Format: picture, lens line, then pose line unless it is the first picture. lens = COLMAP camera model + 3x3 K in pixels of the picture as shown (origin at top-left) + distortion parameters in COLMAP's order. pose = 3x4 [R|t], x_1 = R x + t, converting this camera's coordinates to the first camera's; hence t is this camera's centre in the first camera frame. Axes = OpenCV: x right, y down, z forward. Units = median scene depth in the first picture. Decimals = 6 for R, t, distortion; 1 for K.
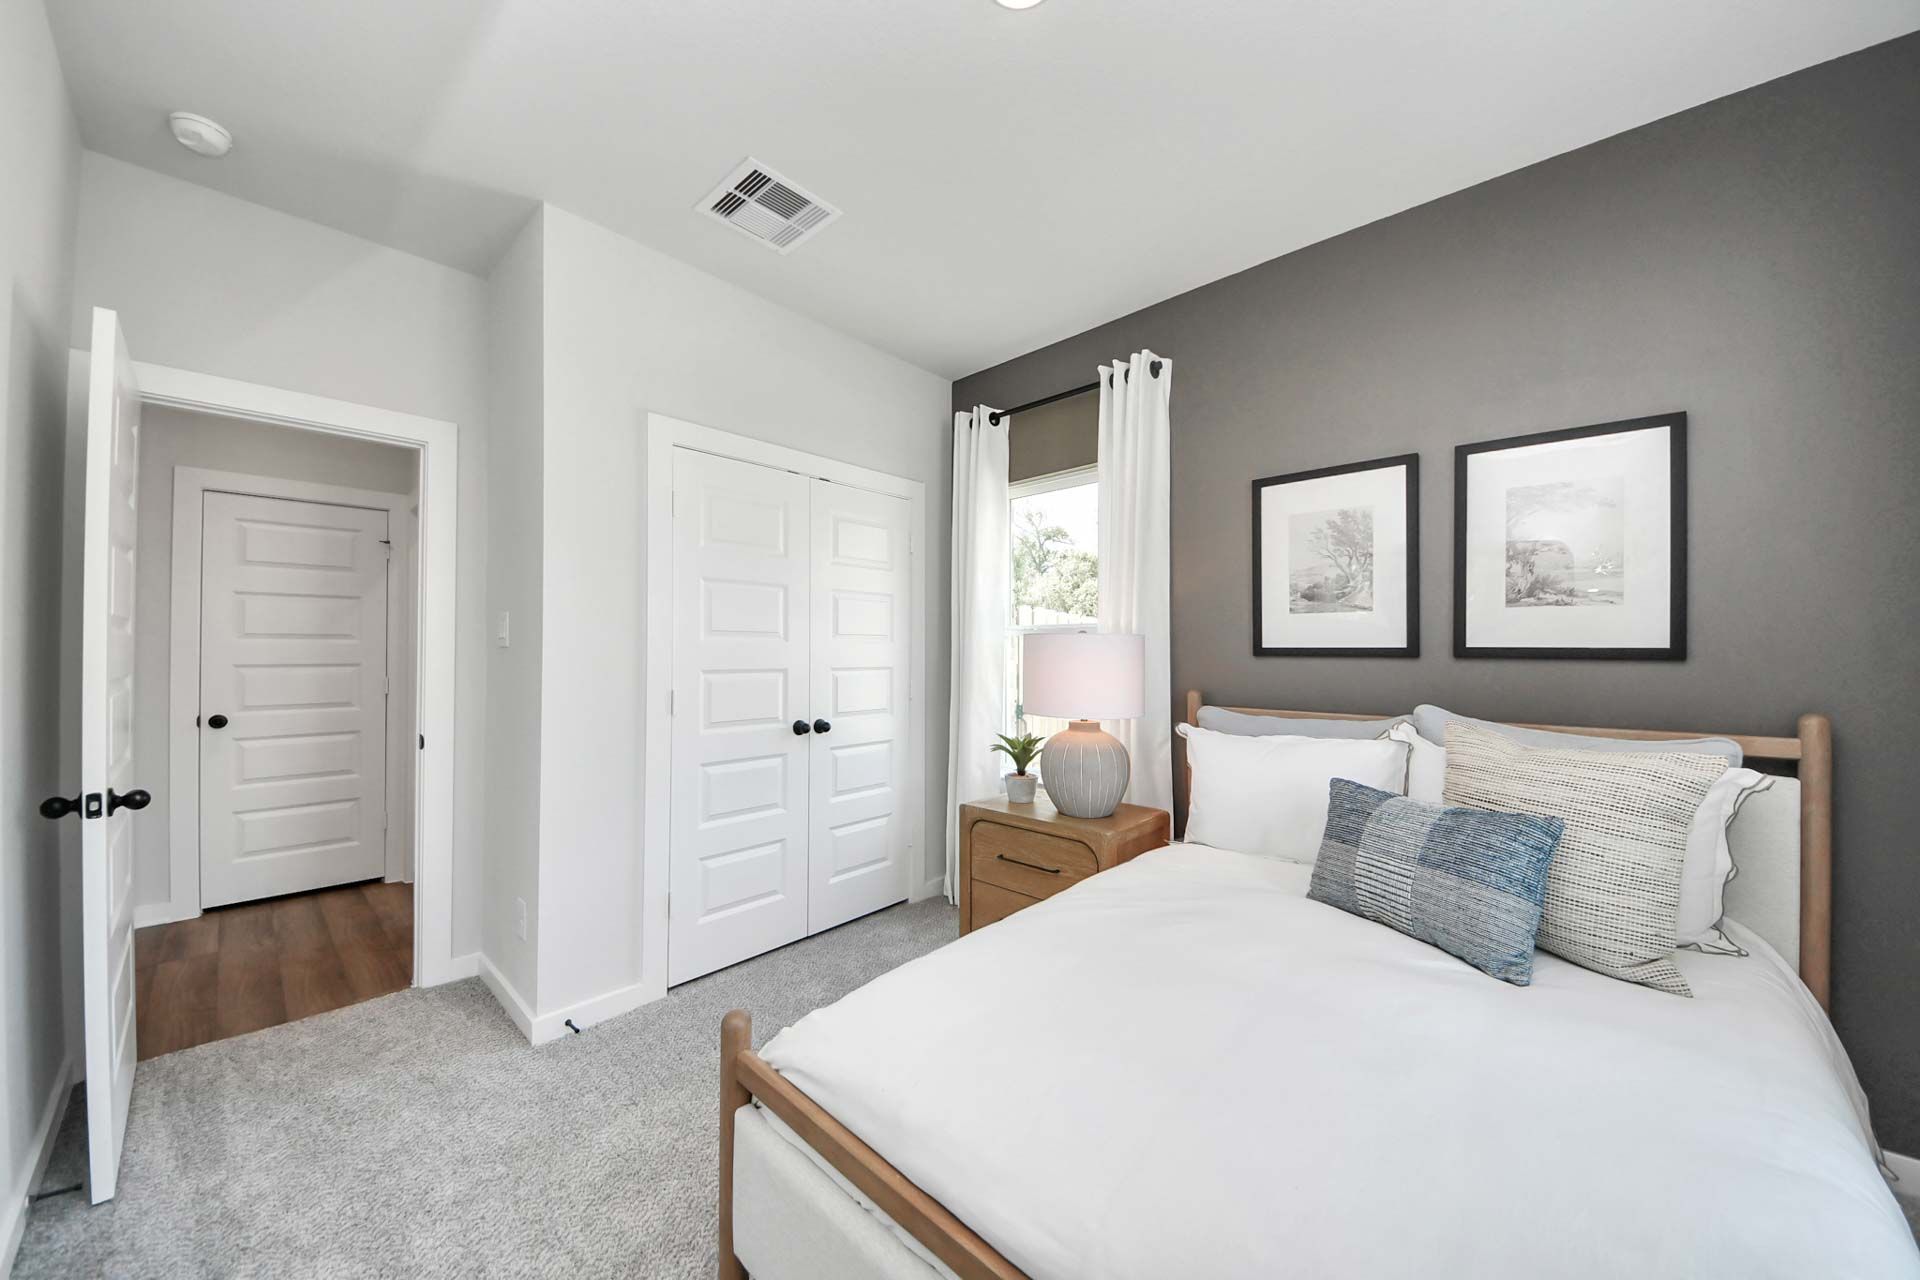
lens RADIAL K [[680.0, 0, 942.5], [0, 680.0, 649.0], [0, 0, 1]] dist [-0.001224, -0.006487]
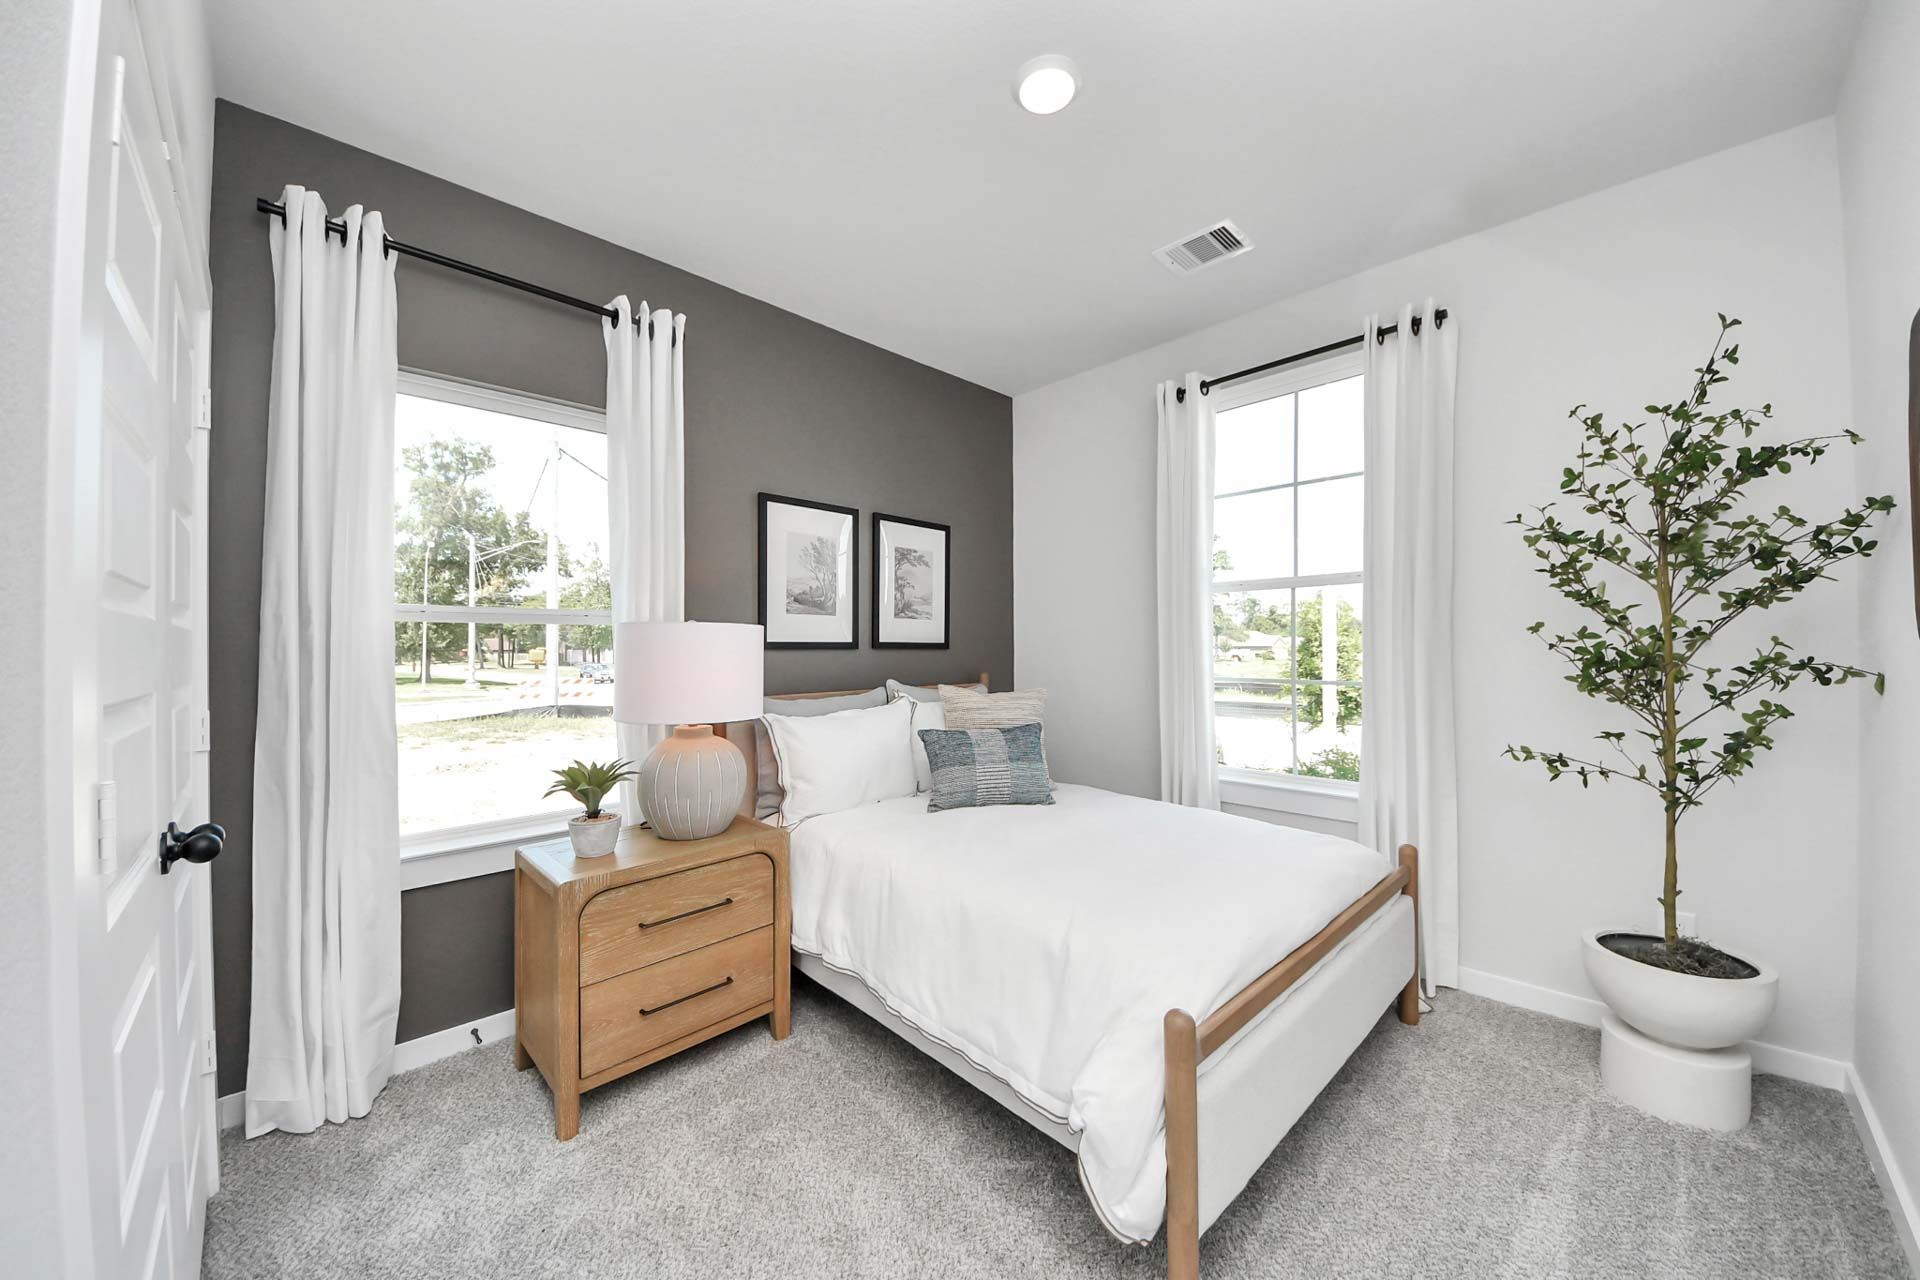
lens RADIAL K [[680.0, 0, 942.2], [0, 680.0, 641.1], [0, 0, 1]] dist [-0.001224, -0.006487]
pose [[0.013786, 0.008452, 0.999869, -0.714159], [0.000684, 0.999964, -0.008462, 0.007482], [-0.999905, 0.000800, 0.013780, 0.745307]]
